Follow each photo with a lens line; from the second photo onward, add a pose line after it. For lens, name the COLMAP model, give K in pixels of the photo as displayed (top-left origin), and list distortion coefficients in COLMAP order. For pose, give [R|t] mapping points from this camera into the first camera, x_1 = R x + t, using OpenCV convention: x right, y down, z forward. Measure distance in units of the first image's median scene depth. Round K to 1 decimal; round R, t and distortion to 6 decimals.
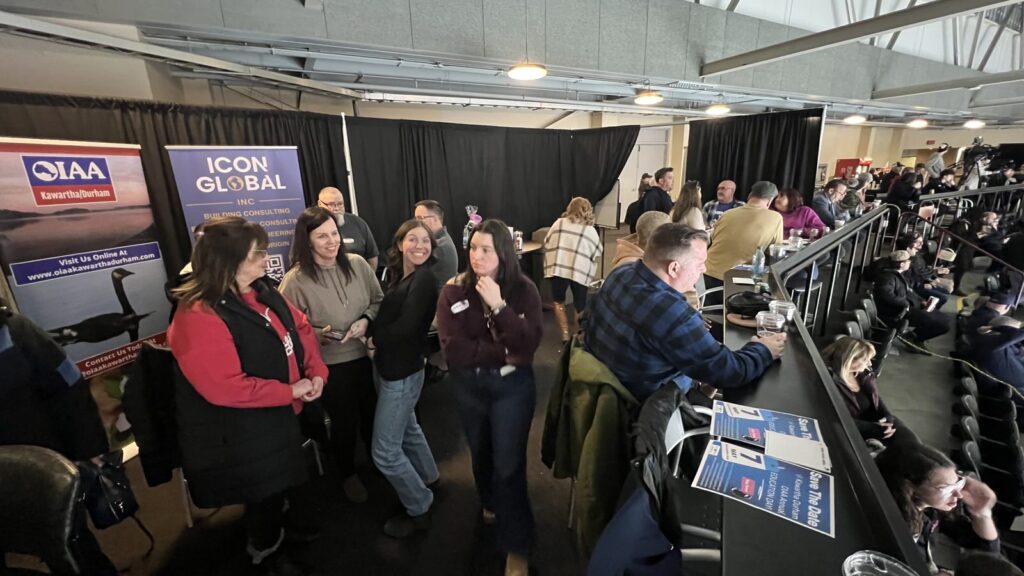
lens RADIAL K [[408.7, 0, 514.1], [0, 408.7, 288.2], [0, 0, 1]] dist [-0.003650, 0.000096]
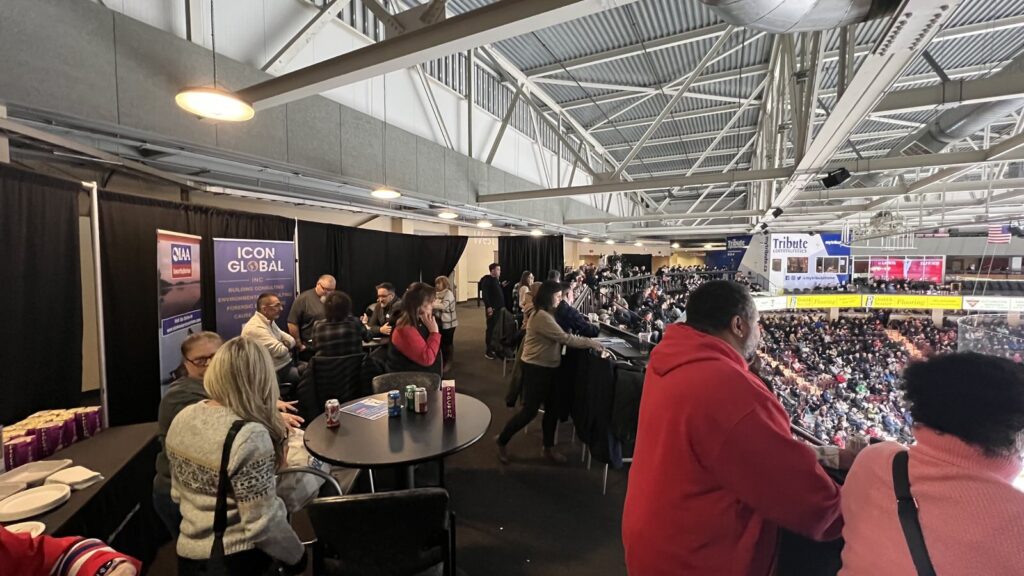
lens RADIAL K [[408.7, 0, 512.6], [0, 408.7, 286.8], [0, 0, 1]] dist [-0.003650, 0.000096]
pose [[0.828873, -0.005373, 0.559410, -0.471028], [0.129148, 0.974781, -0.181995, 0.104282], [-0.544325, 0.223097, 0.808664, -0.339502]]
